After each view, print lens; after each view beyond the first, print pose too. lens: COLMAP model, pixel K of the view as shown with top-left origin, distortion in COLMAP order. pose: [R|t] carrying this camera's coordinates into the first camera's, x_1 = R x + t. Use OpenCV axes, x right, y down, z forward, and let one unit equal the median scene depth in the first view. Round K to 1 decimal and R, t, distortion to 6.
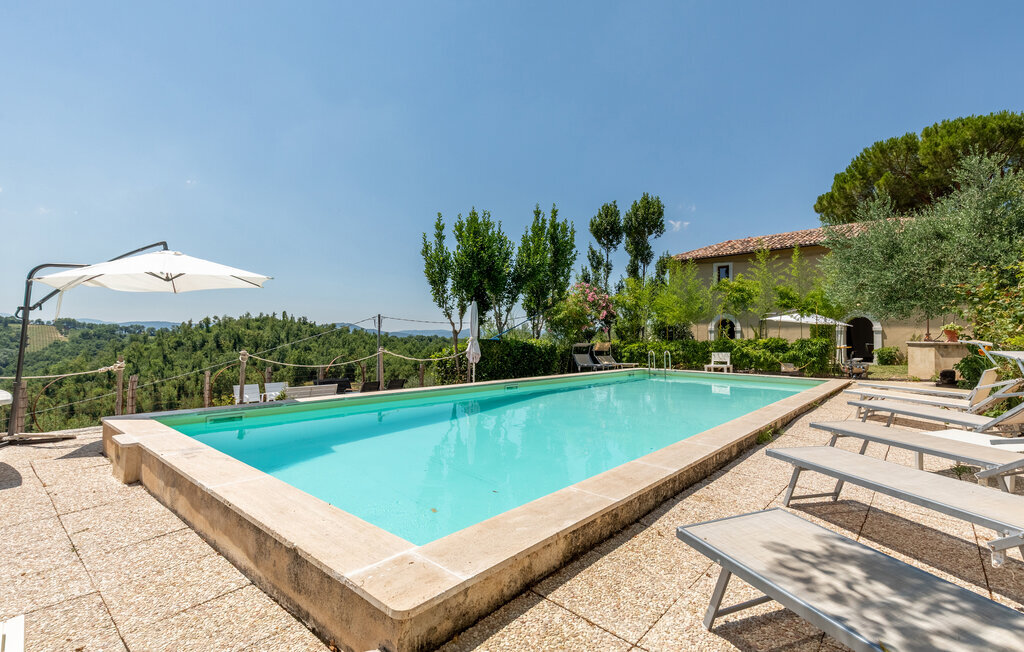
lens RADIAL K [[462.4, 0, 514.7], [0, 462.4, 318.8], [0, 0, 1]] dist [0.004562, -0.000507]
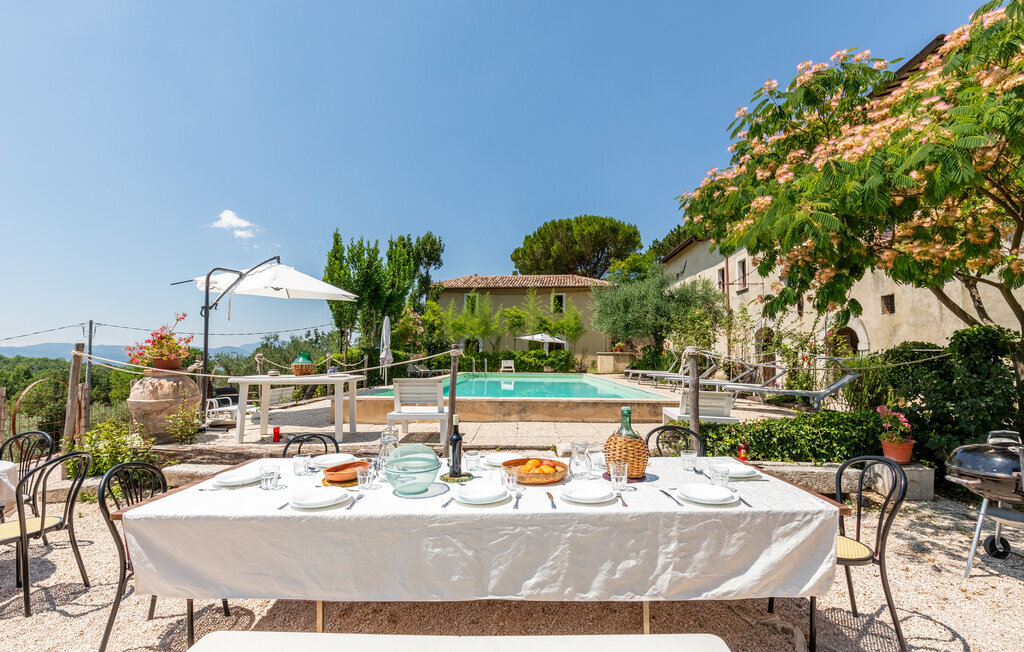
lens RADIAL K [[462.4, 0, 516.6], [0, 462.4, 330.4], [0, 0, 1]] dist [0.004562, -0.000507]
pose [[0.771020, 0.034757, 0.635862, -0.386176], [-0.025367, 0.999393, -0.023868, 0.012627], [-0.636306, 0.002273, 0.771434, -0.101455]]
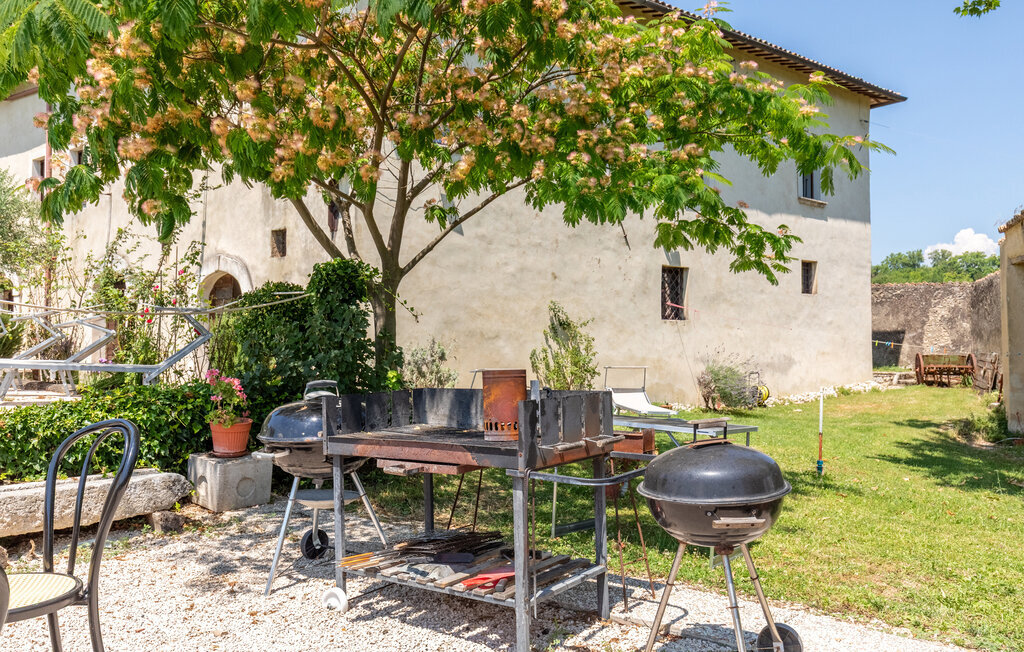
lens RADIAL K [[809.8, 0, 511.5], [0, 809.8, 319.9], [0, 0, 1]] dist [0.005436, 0.012349]
pose [[-0.041855, 0.019010, 0.998943, -0.354279], [-0.042027, 0.998901, -0.020770, 0.028067], [-0.998239, -0.042851, -0.041010, -0.125896]]
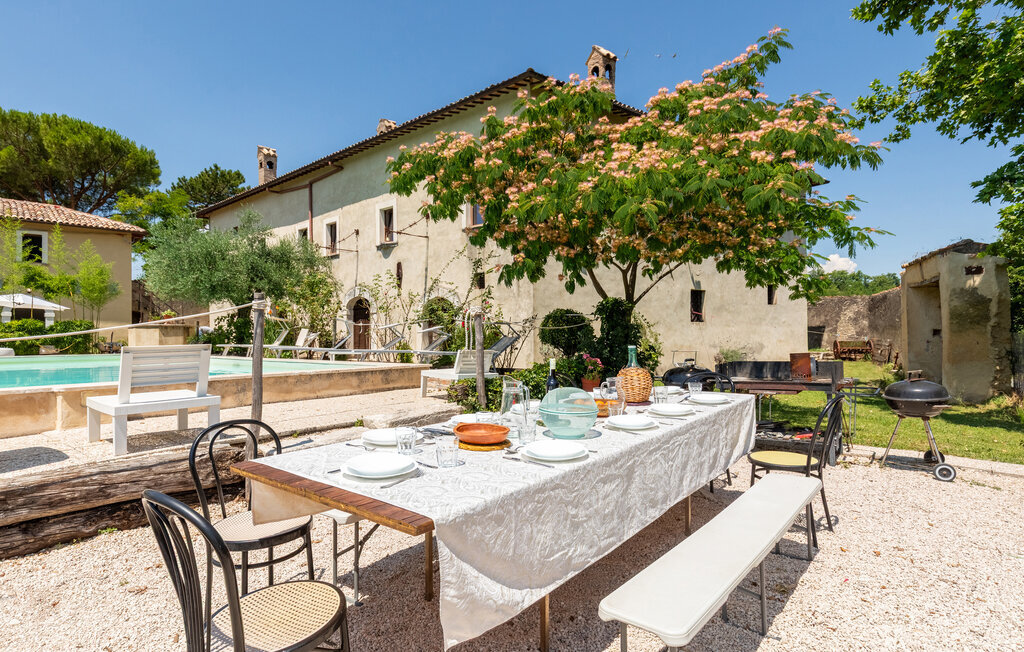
lens RADIAL K [[542.5, 0, 512.4], [0, 542.5, 329.6], [0, 0, 1]] dist [0.000964, -0.001731]
pose [[-0.020226, 0.001180, 0.999795, -0.467558], [-0.030549, 0.999532, -0.001798, 0.027952], [-0.999329, -0.030580, -0.020180, 0.034458]]
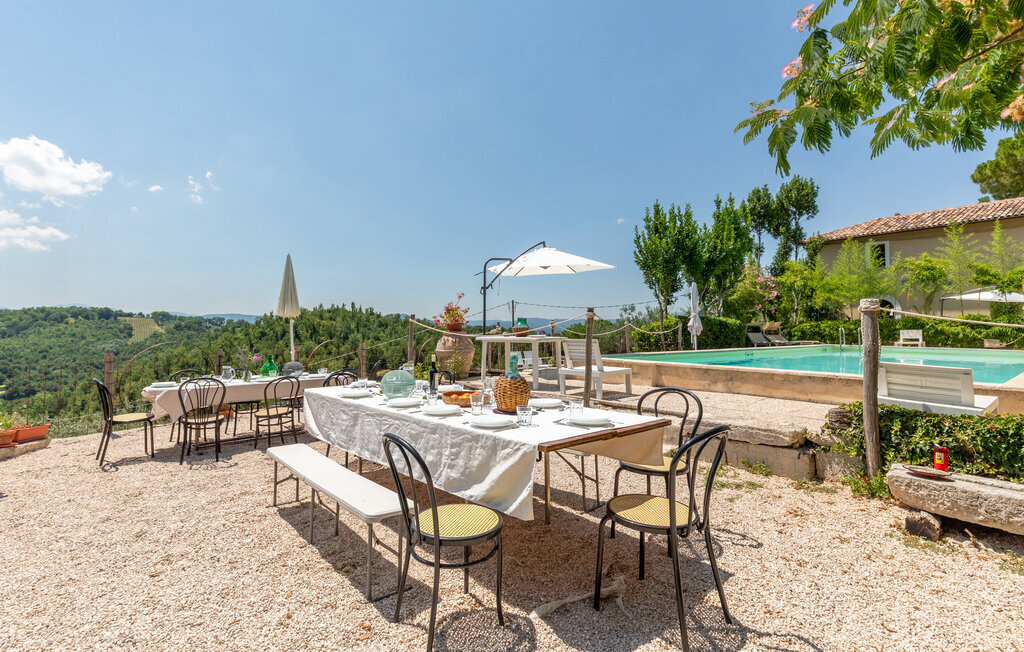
lens RADIAL K [[485.2, 0, 490.8], [0, 485.2, 299.7], [0, 0, 1]] dist [0.000439, 0.000120]
pose [[0.985134, -0.012475, -0.171337, -0.247690], [0.009381, 0.999778, -0.018858, 0.015645], [0.171534, 0.016970, 0.985032, -0.188596]]
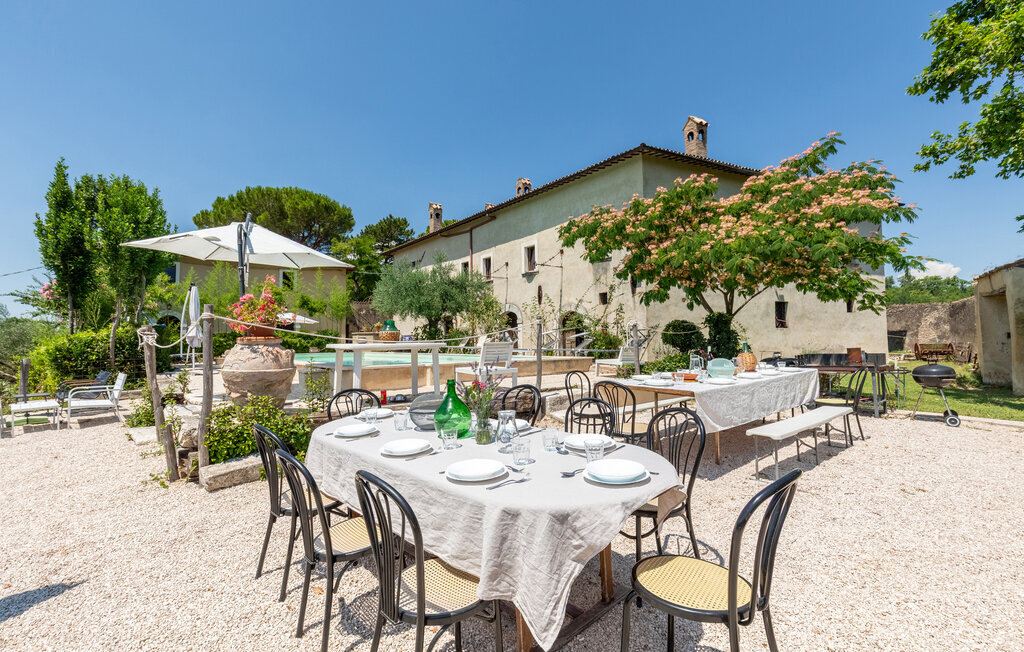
lens RADIAL K [[462.4, 0, 514.2], [0, 462.4, 319.1], [0, 0, 1]] dist [0.004562, -0.000507]
pose [[0.173598, 0.036047, 0.984157, -0.618370], [-0.025528, 0.999159, -0.032094, 0.030997], [-0.984486, -0.019552, 0.174373, 0.089464]]
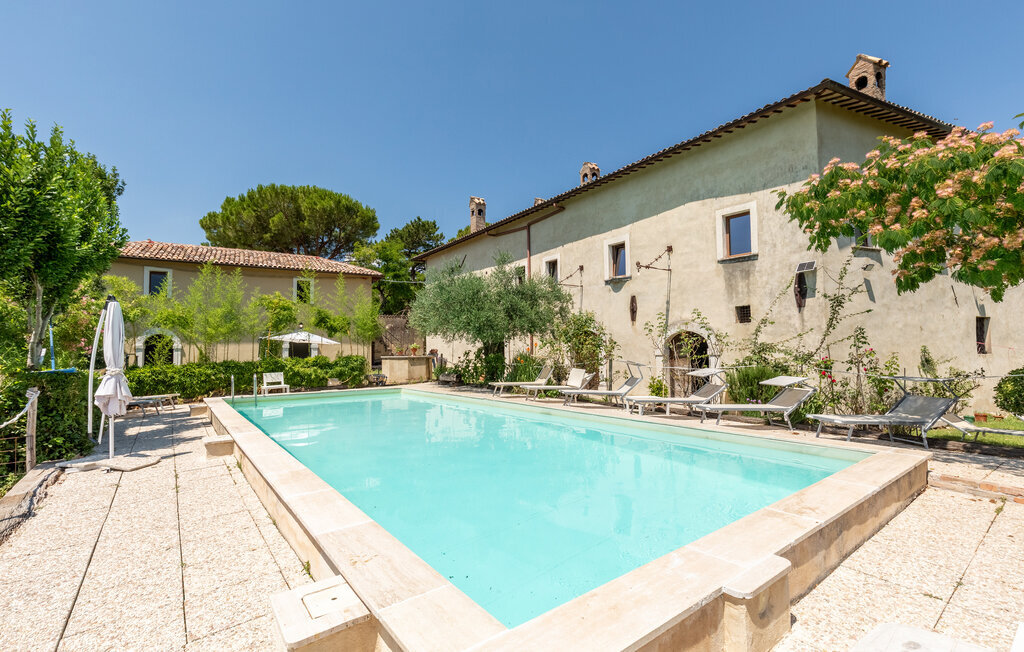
lens RADIAL K [[462.4, 0, 515.2], [0, 462.4, 325.2], [0, 0, 1]] dist [0.004562, -0.000507]
pose [[0.208041, 0.043501, 0.977152, -0.340228], [-0.024551, 0.998928, -0.039243, 0.000417], [-0.977812, -0.015826, 0.208886, 0.274010]]
